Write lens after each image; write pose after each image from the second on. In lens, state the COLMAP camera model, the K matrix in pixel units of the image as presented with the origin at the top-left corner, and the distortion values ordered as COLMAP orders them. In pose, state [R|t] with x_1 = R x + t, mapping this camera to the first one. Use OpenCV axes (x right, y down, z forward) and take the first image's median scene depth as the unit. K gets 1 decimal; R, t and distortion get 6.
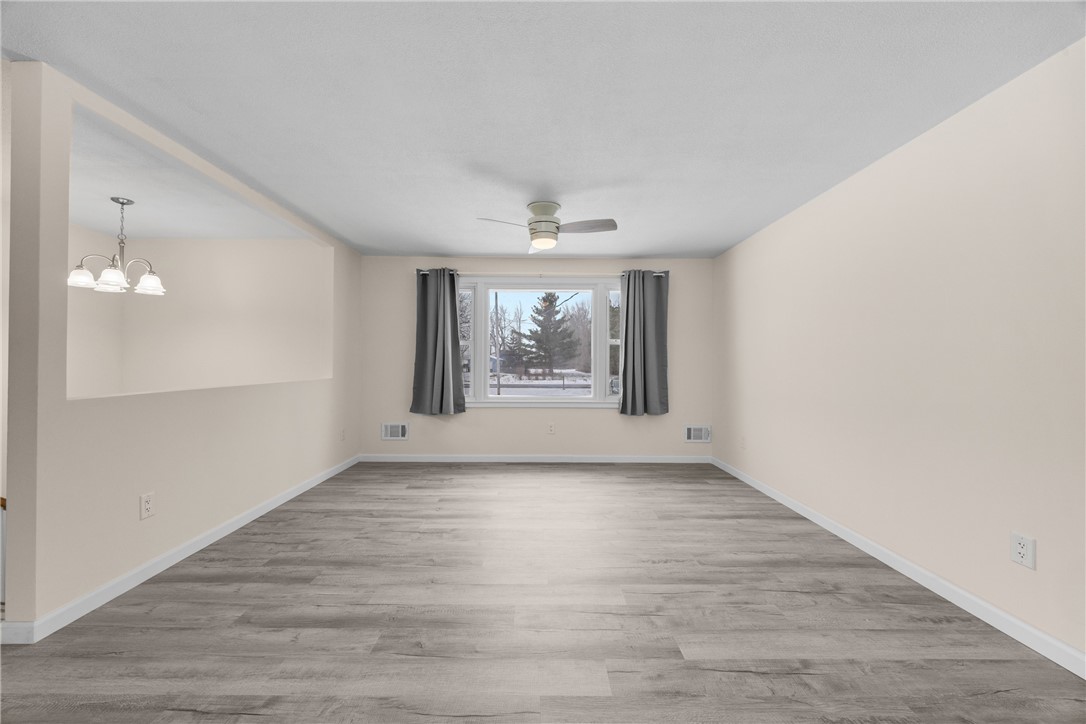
lens RADIAL K [[419.4, 0, 543.0], [0, 419.4, 362.0], [0, 0, 1]] dist [-0.000866, 0.000073]
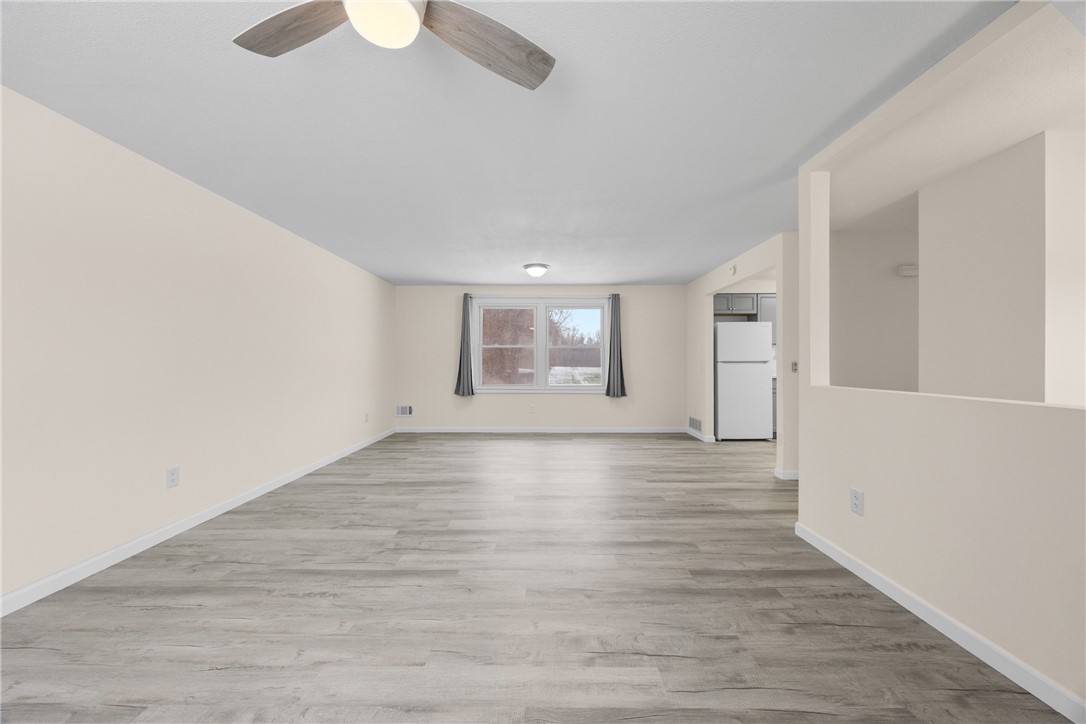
lens RADIAL K [[419.4, 0, 543.0], [0, 419.4, 362.0], [0, 0, 1]] dist [-0.000866, 0.000073]
pose [[-0.999855, -0.003210, 0.016723, -0.116353], [-0.003195, 0.999994, 0.000937, 0.005736], [-0.016726, 0.000884, -0.999860, 1.128784]]
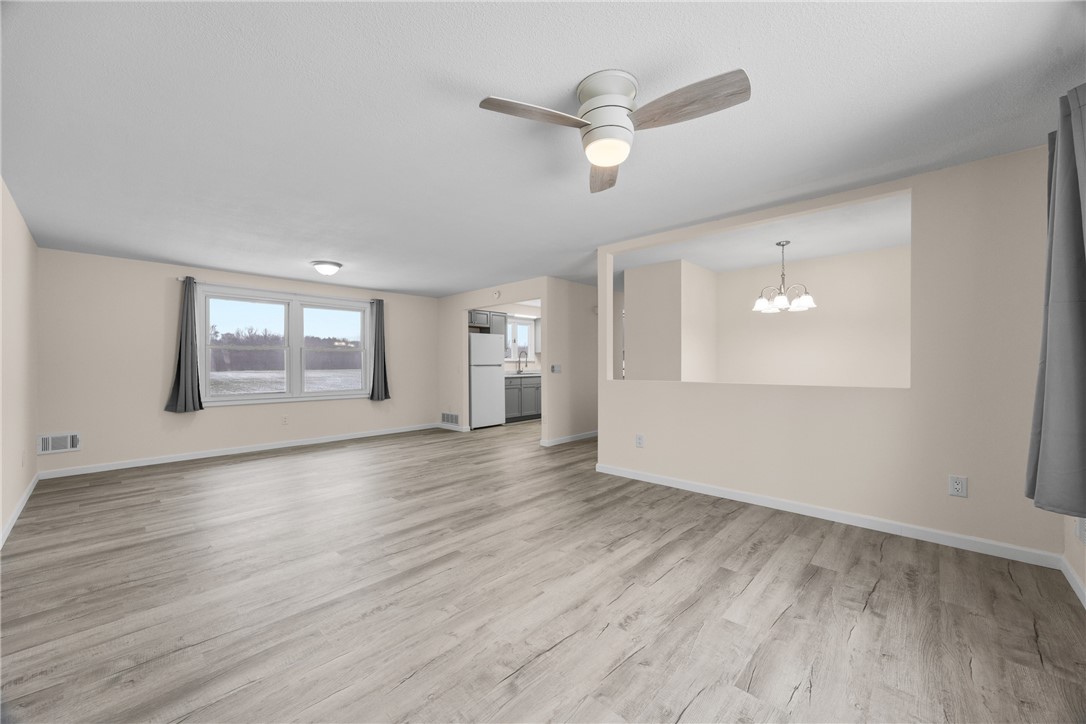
lens RADIAL K [[415.3, 0, 543.0], [0, 415.3, 362.0], [0, 0, 1]] dist [-0.001338, -0.000004]
pose [[-0.691863, -0.004251, -0.722016, 0.387616], [0.000220, 0.999981, -0.006099, 0.000881], [0.722028, -0.004379, -0.691850, 1.103649]]
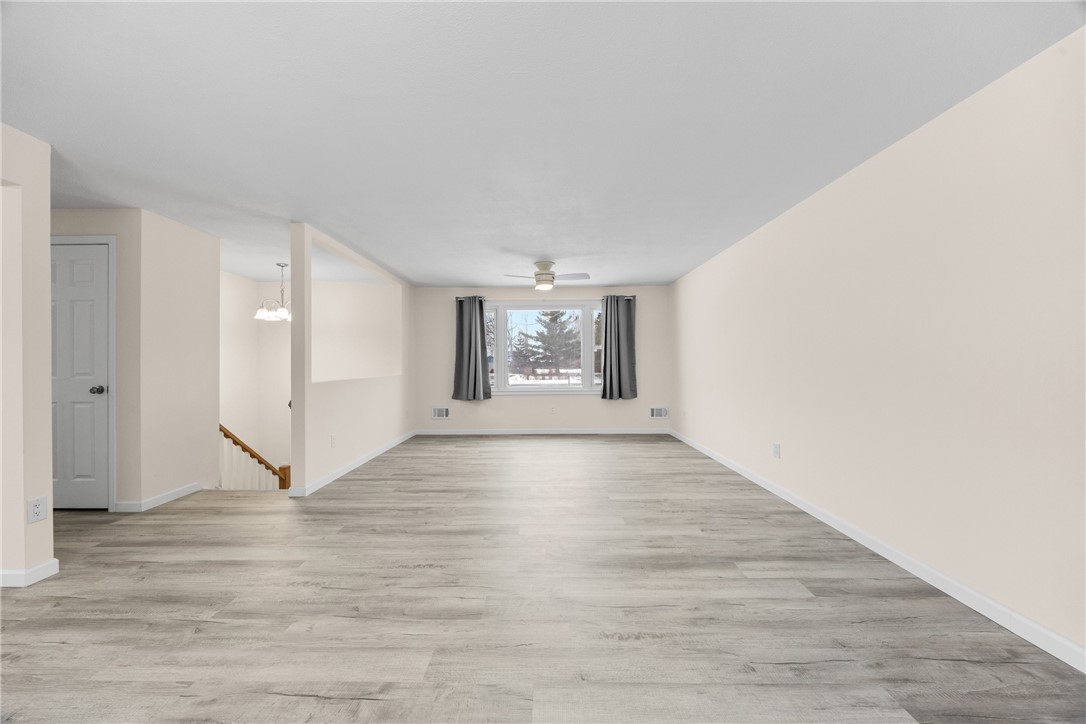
lens RADIAL K [[415.3, 0, 543.0], [0, 415.3, 362.0], [0, 0, 1]] dist [-0.001338, -0.000004]
pose [[0.999744, -0.013205, -0.018386, 0.017500], [0.013172, 0.999911, -0.001902, 0.002996], [0.018409, 0.001660, 0.999829, -0.470356]]
